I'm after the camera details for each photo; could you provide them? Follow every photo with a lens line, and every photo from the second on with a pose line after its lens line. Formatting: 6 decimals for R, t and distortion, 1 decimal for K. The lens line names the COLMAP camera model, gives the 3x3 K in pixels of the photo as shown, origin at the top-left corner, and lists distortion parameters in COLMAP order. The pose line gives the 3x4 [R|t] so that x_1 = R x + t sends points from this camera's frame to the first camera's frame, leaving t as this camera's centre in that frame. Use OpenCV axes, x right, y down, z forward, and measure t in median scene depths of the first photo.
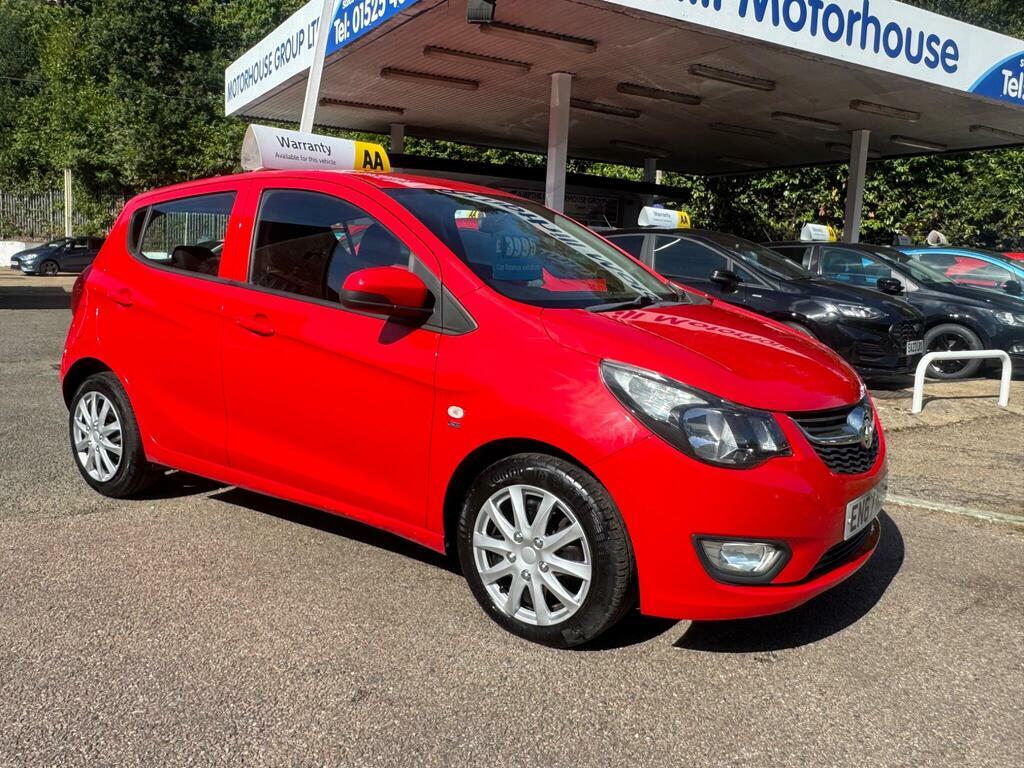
lens RADIAL K [[844.5, 0, 495.6], [0, 844.5, 380.0], [0, 0, 1]] dist [-0.002335, -0.001398]
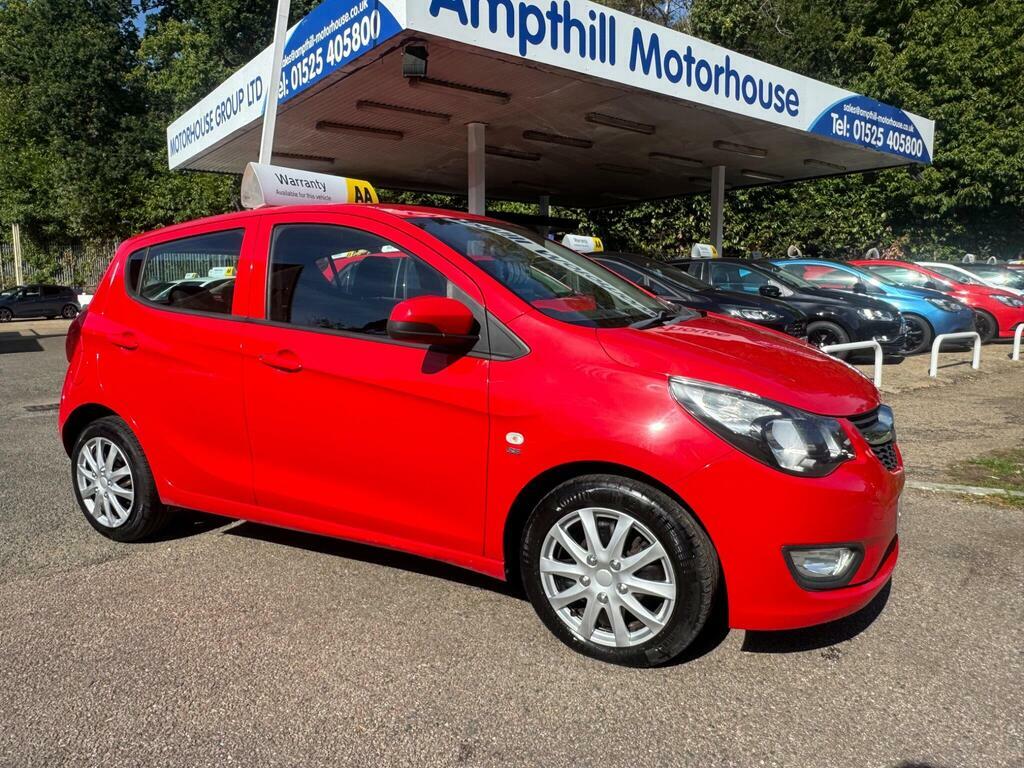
lens RADIAL K [[708.4, 0, 498.2], [0, 708.4, 380.9], [0, 0, 1]] dist [-0.003655, 0.002049]
pose [[0.990190, -0.064918, 0.123728, -0.038519], [0.065818, 0.997827, -0.003198, -0.006523], [-0.123252, 0.011310, 0.992311, 0.041392]]
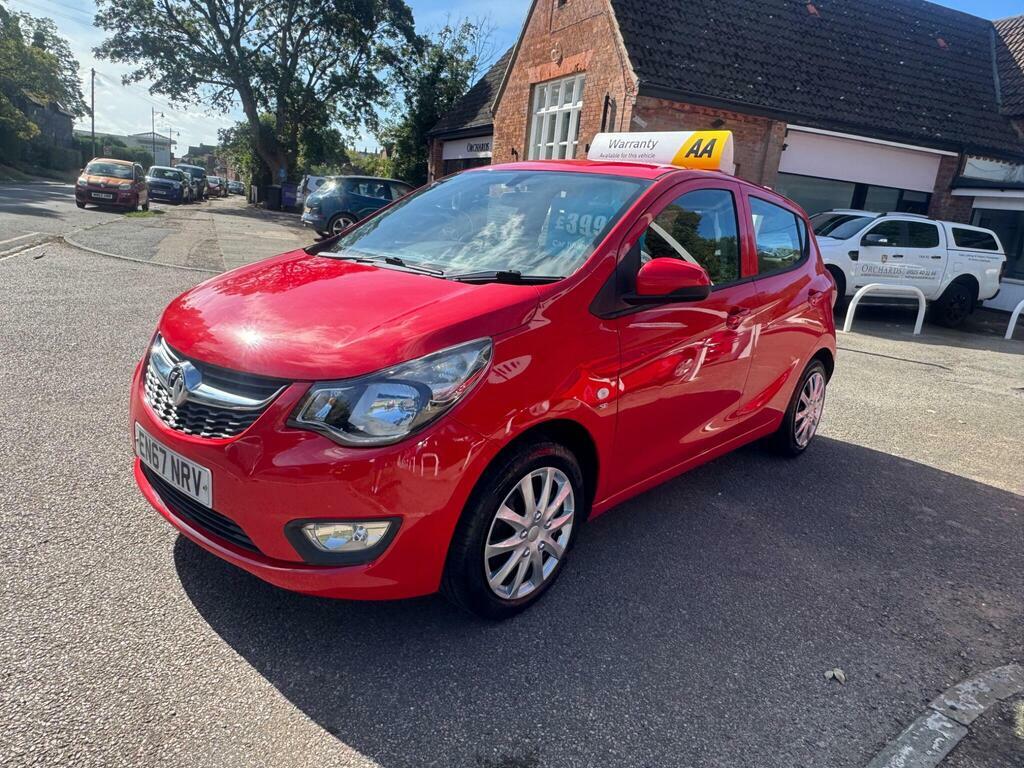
lens RADIAL K [[688.9, 0, 499.8], [0, 688.9, 380.2], [0, 0, 1]] dist [-0.000050, -0.000897]
pose [[-0.106589, 0.198887, -0.974209, 0.271058], [-0.231641, 0.947864, 0.218853, -0.046211], [0.966944, 0.248994, -0.054961, 0.329607]]
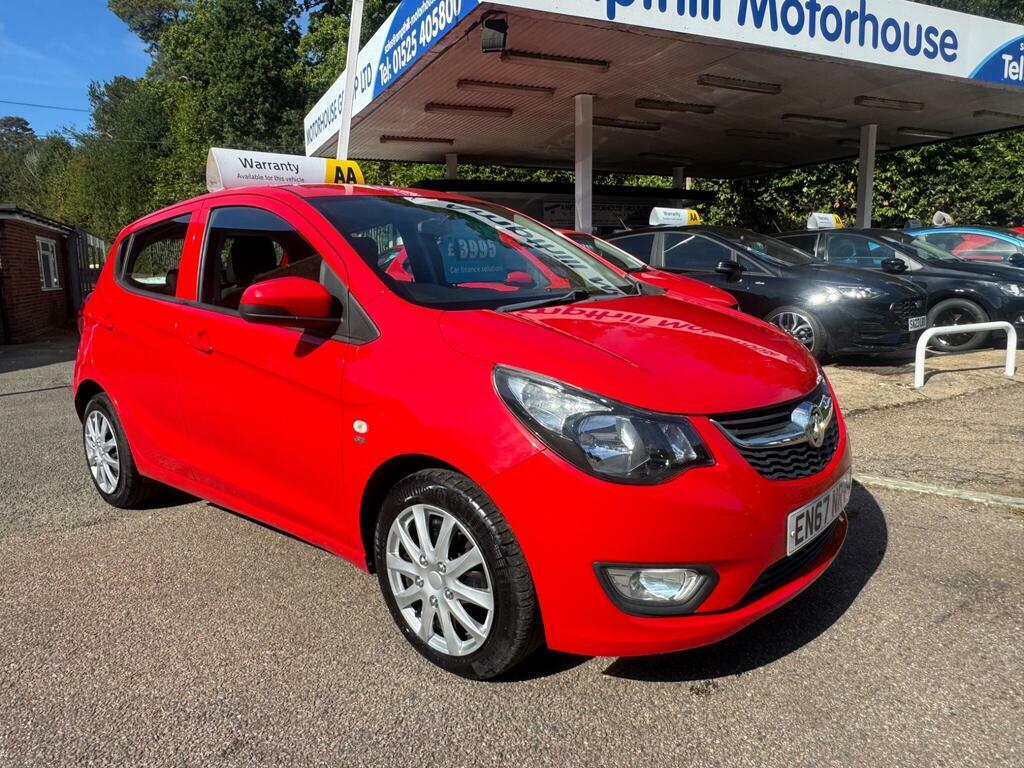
lens RADIAL K [[708.4, 0, 498.2], [0, 708.4, 380.9], [0, 0, 1]] dist [-0.003655, 0.002049]
pose [[0.994039, -0.048391, -0.097700, 0.043229], [0.049987, 0.998653, 0.013945, -0.003831], [0.096894, -0.018746, 0.995118, 0.053635]]
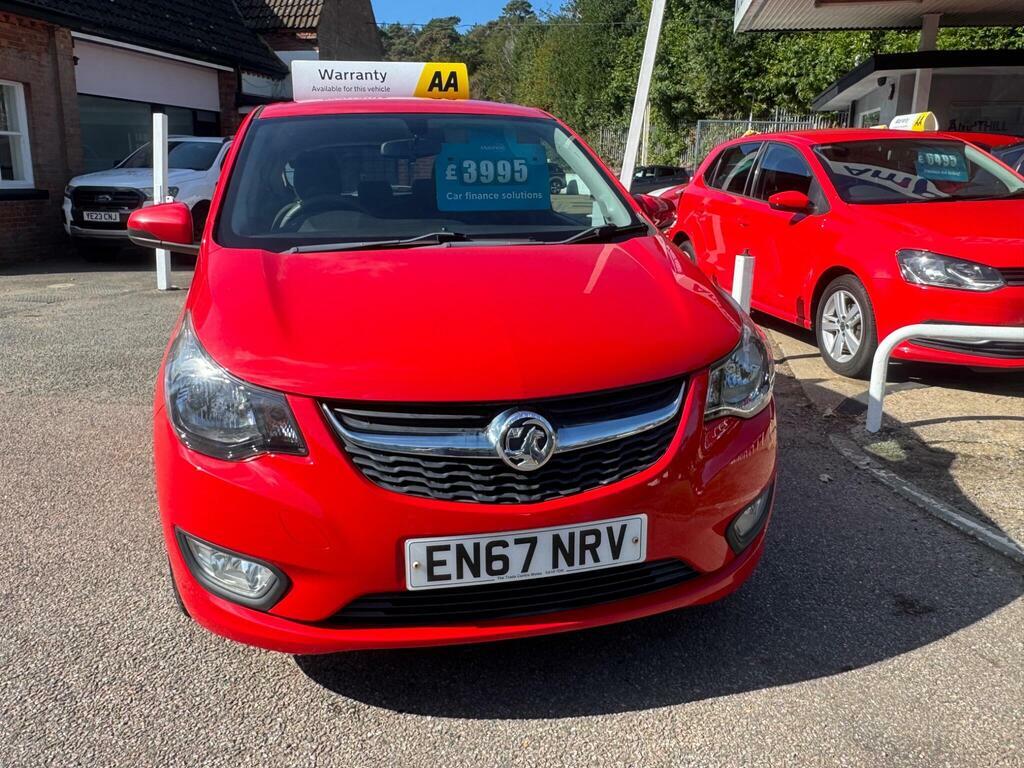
lens RADIAL K [[844.5, 0, 495.6], [0, 844.5, 380.0], [0, 0, 1]] dist [-0.002335, -0.001398]
pose [[0.763256, 0.120563, -0.634748, 0.198736], [-0.065015, 0.991781, 0.110200, -0.014596], [0.642816, -0.042843, 0.764821, 0.114611]]
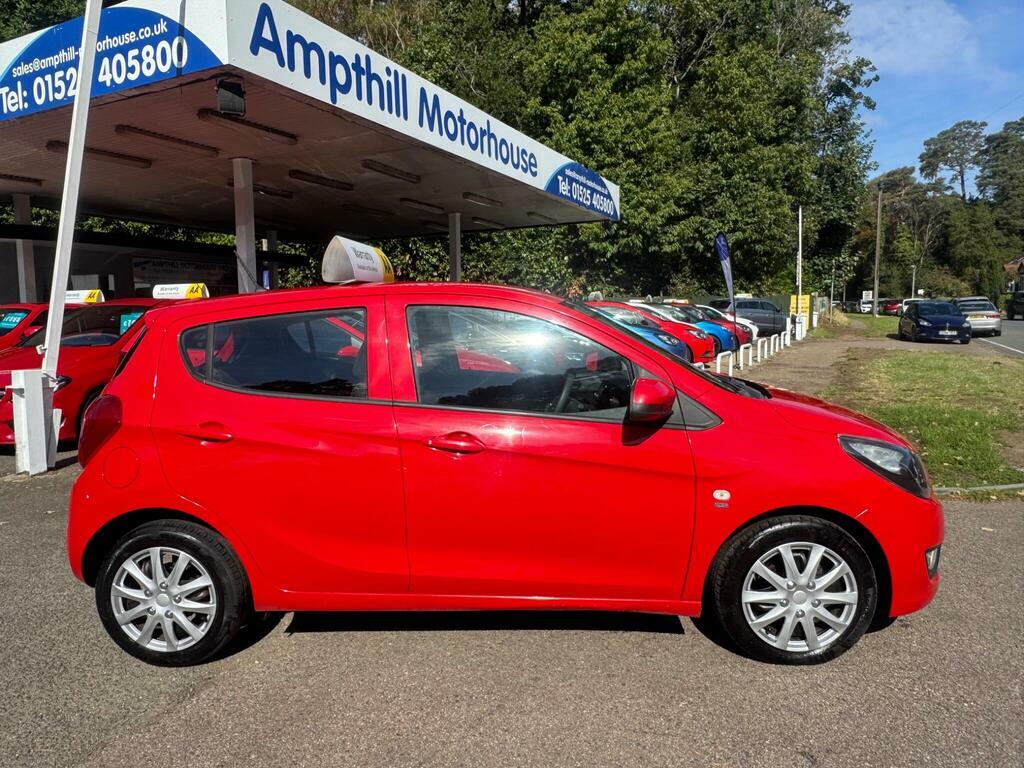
lens RADIAL K [[708.4, 0, 498.2], [0, 708.4, 380.9], [0, 0, 1]] dist [-0.003655, 0.002049]
pose [[0.832342, -0.105642, 0.544102, -0.194682], [0.126282, 0.991994, -0.000577, -0.037381], [-0.539685, 0.069190, 0.839019, 0.075345]]
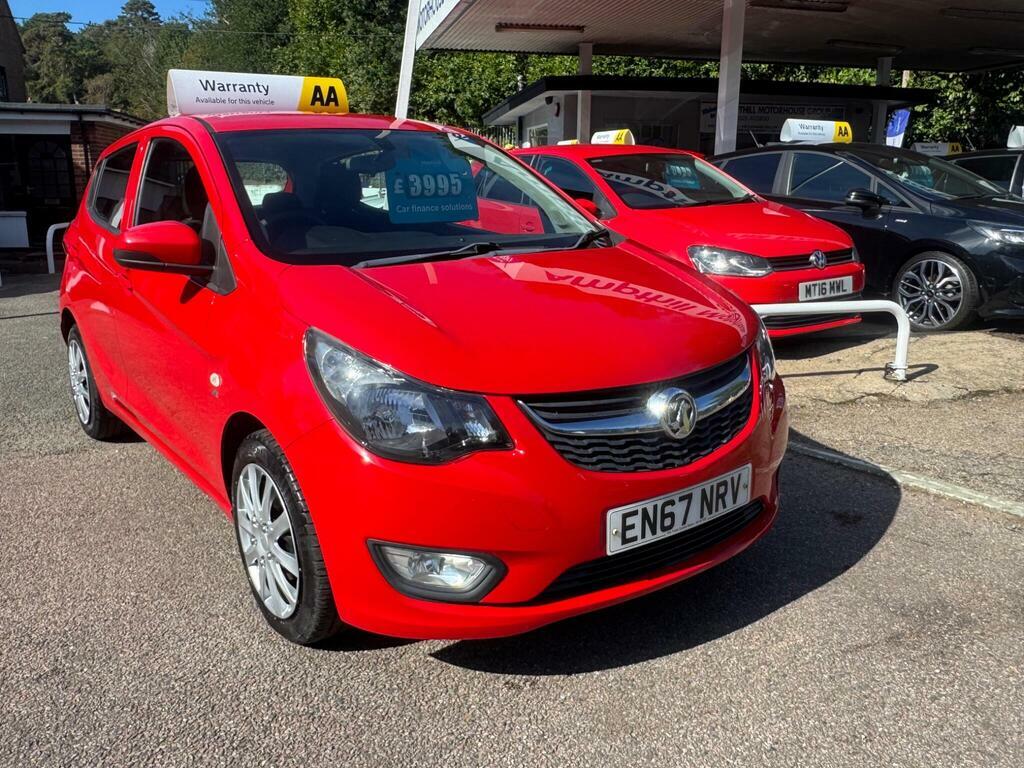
lens RADIAL K [[844.5, 0, 495.6], [0, 844.5, 380.0], [0, 0, 1]] dist [-0.002335, -0.001398]
pose [[0.955471, 0.026424, -0.293898, 0.120416], [-0.001121, 0.996301, 0.085930, -0.009614], [0.295081, -0.081775, 0.951966, 0.049652]]
